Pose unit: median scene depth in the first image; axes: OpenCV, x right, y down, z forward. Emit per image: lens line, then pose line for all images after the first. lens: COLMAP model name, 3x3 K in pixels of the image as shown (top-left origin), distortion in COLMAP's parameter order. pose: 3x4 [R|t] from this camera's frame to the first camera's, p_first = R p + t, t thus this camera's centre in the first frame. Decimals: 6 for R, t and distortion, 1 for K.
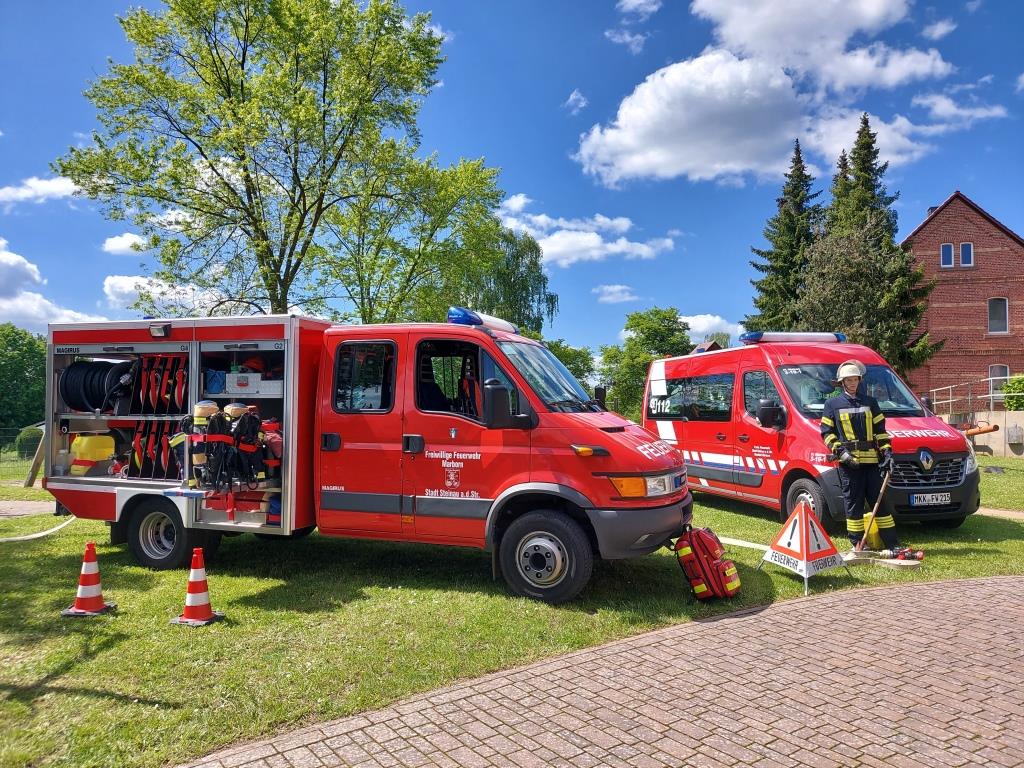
lens RADIAL K [[741.9, 0, 507.7], [0, 741.9, 389.0], [0, 0, 1]] dist [0.067300, -0.060423]
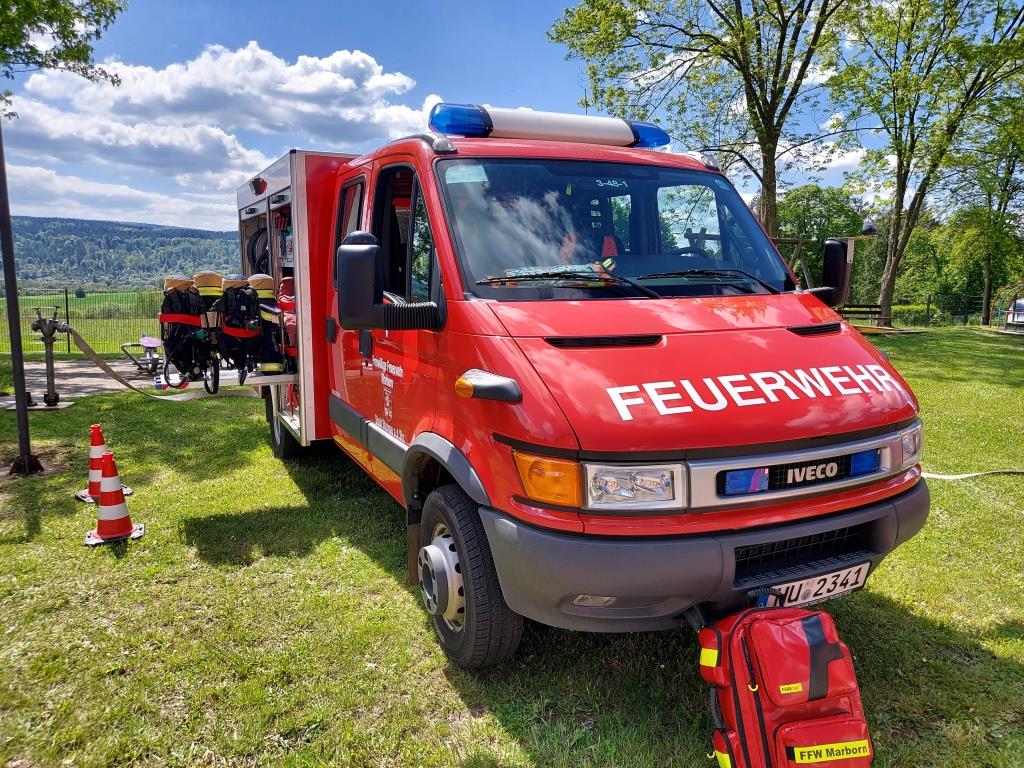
lens RADIAL K [[741.9, 0, 507.7], [0, 741.9, 389.0], [0, 0, 1]] dist [0.067300, -0.060423]
pose [[0.705710, 0.113854, -0.699293, 0.428185], [0.012967, 0.984763, 0.173419, 0.003980], [0.708382, -0.131451, 0.693481, 0.662698]]
